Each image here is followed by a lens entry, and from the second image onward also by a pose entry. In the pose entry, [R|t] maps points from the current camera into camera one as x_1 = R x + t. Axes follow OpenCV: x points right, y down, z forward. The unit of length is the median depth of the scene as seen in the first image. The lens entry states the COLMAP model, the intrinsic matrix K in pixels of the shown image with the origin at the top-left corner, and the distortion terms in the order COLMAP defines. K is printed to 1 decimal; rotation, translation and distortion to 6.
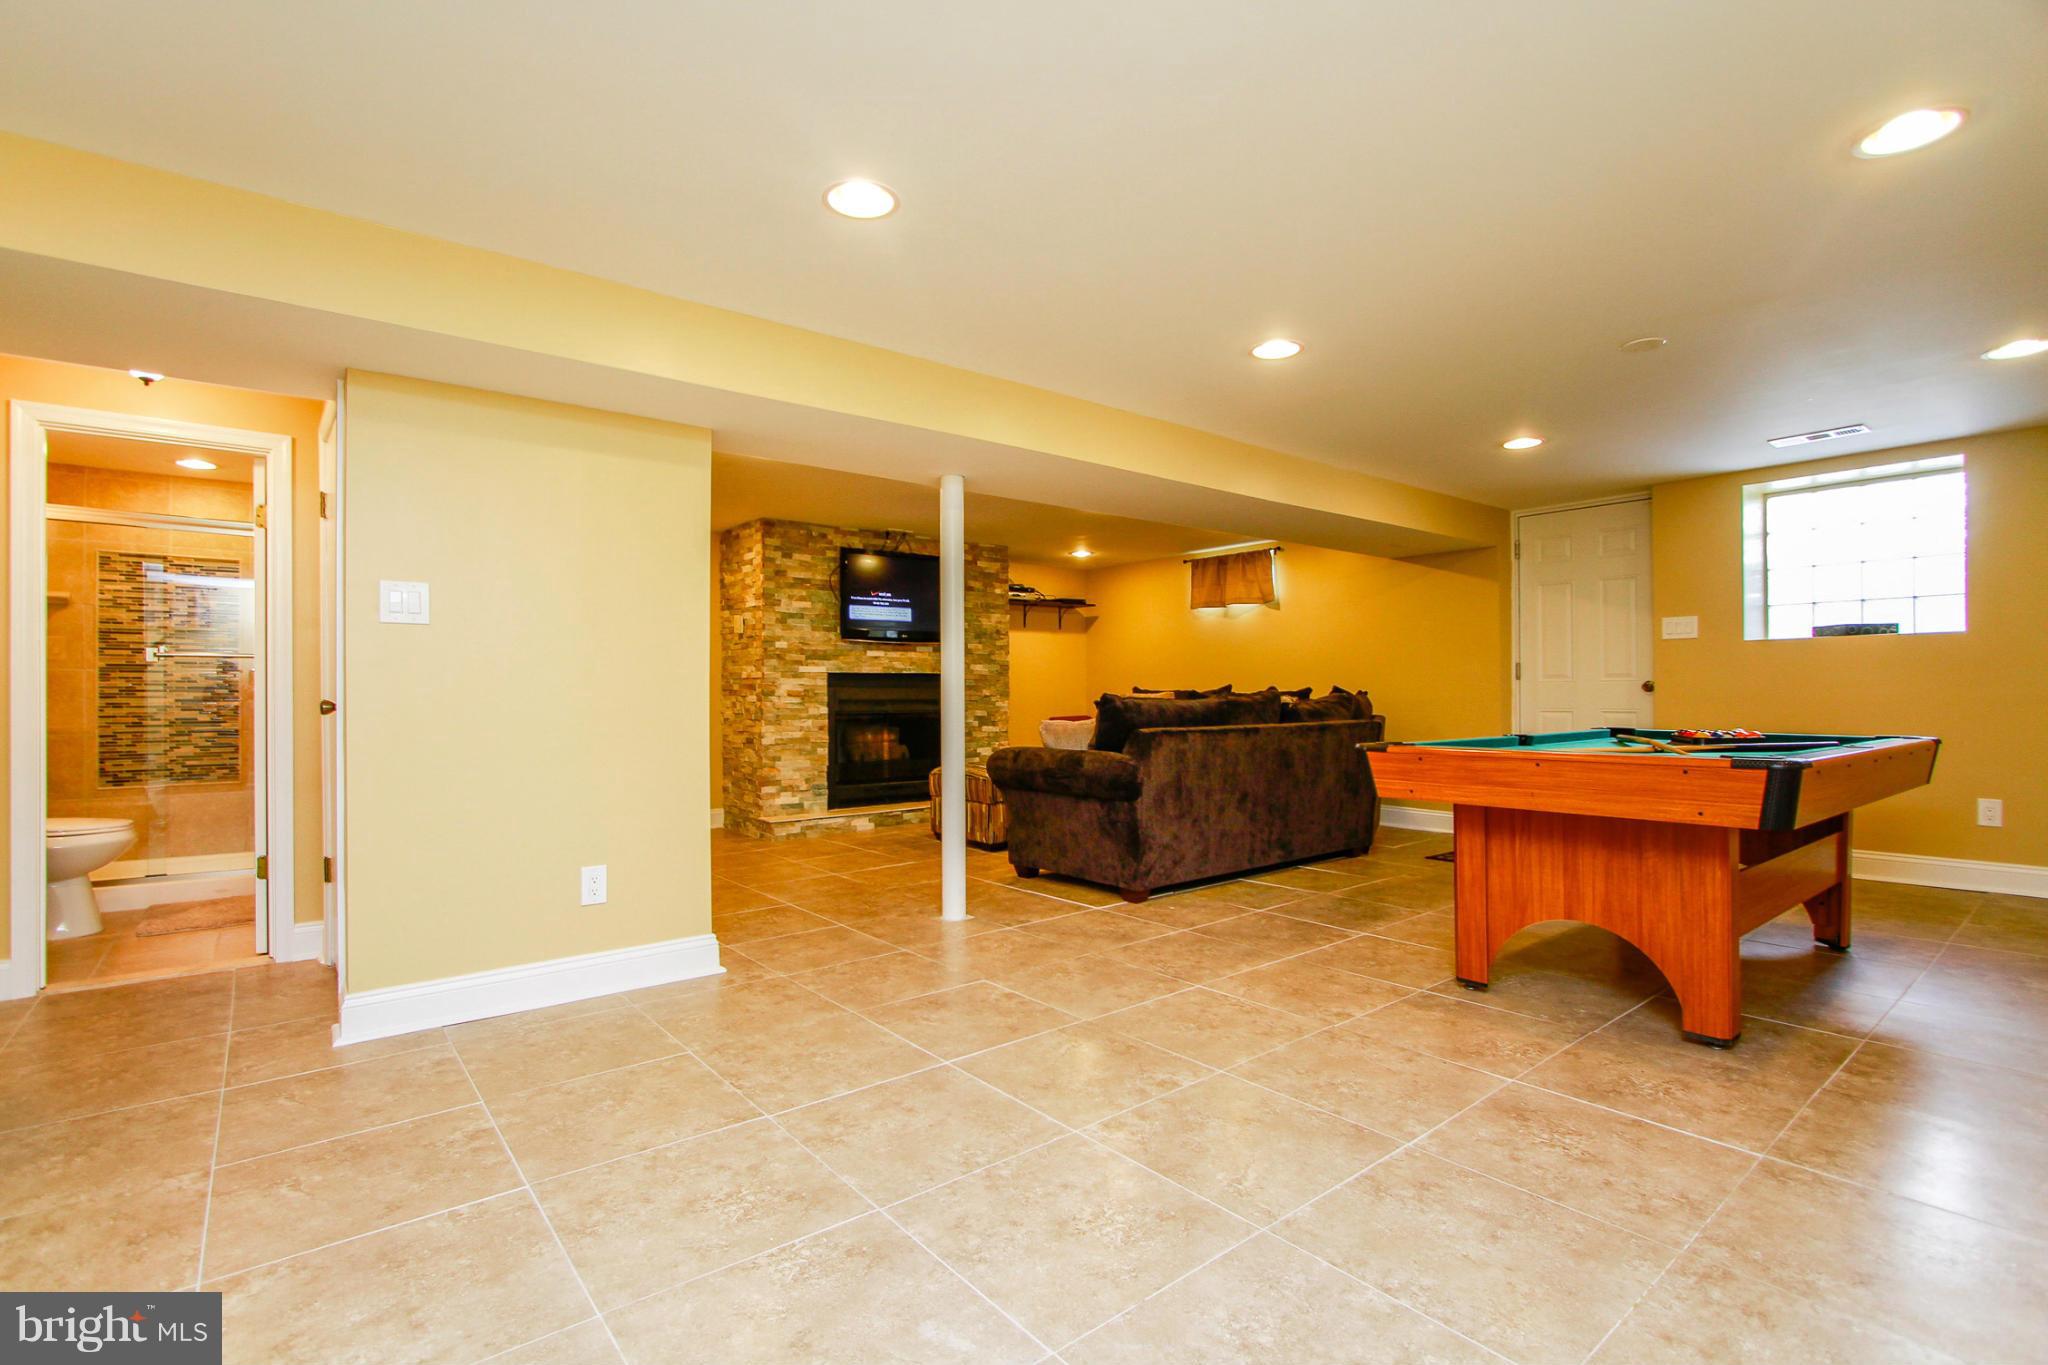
lens RADIAL K [[933.5, 0, 1027.0], [0, 933.5, 690.0], [0, 0, 1]] dist [-0.007632, 0.000057]
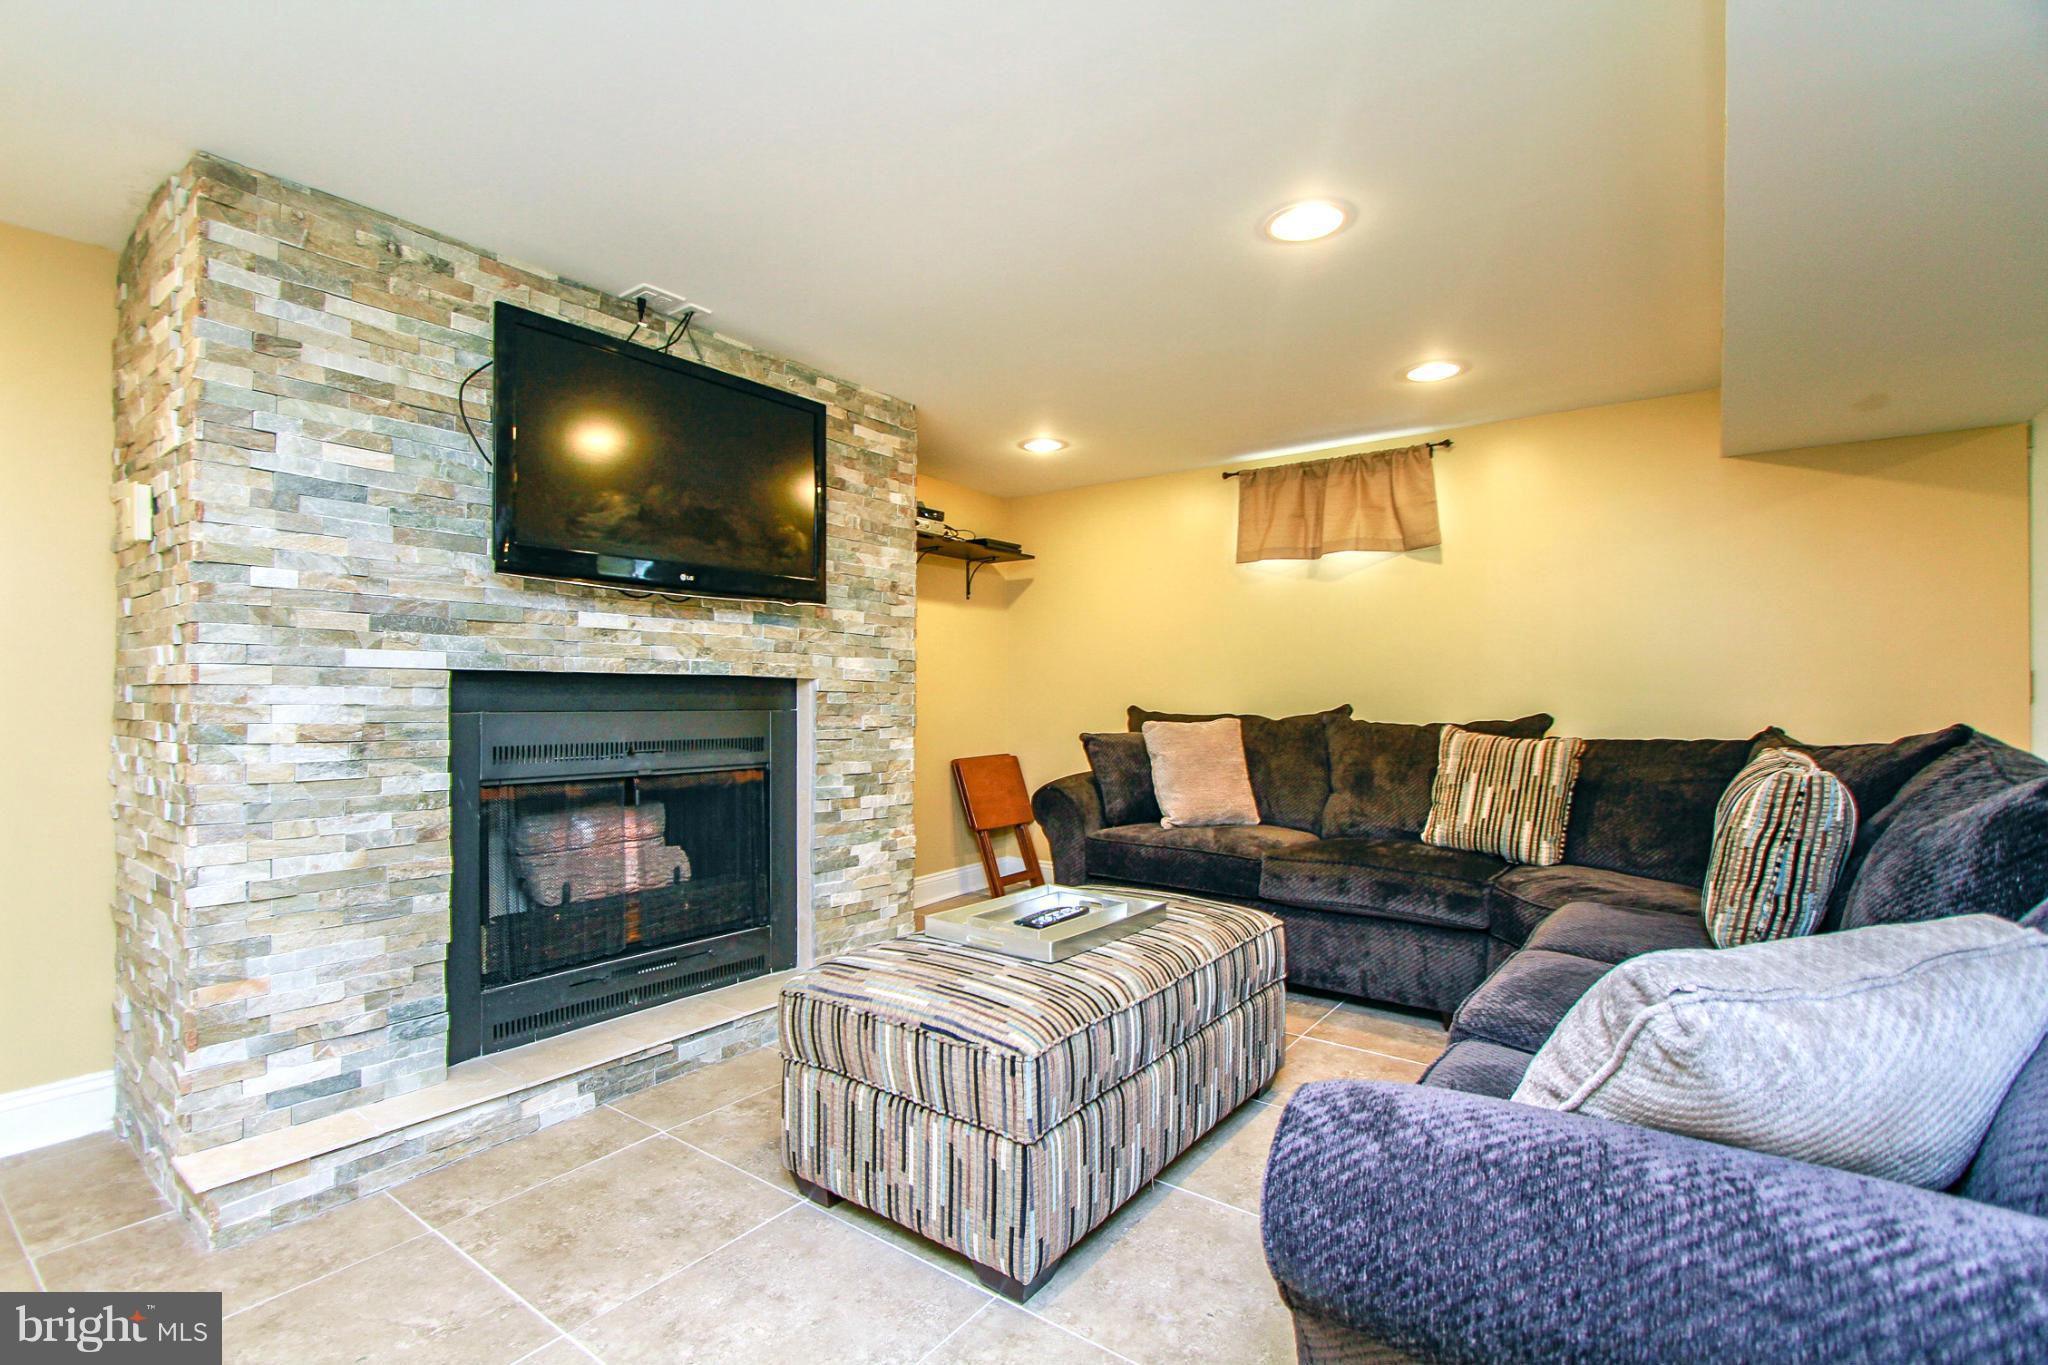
lens RADIAL K [[933.5, 0, 1016.9], [0, 933.5, 692.8], [0, 0, 1]] dist [-0.007632, 0.000057]
pose [[0.969888, 0.009249, 0.243377, -0.096203], [-0.008853, 0.999957, -0.002721, -0.011178], [-0.243392, 0.000484, 0.969928, 0.622061]]
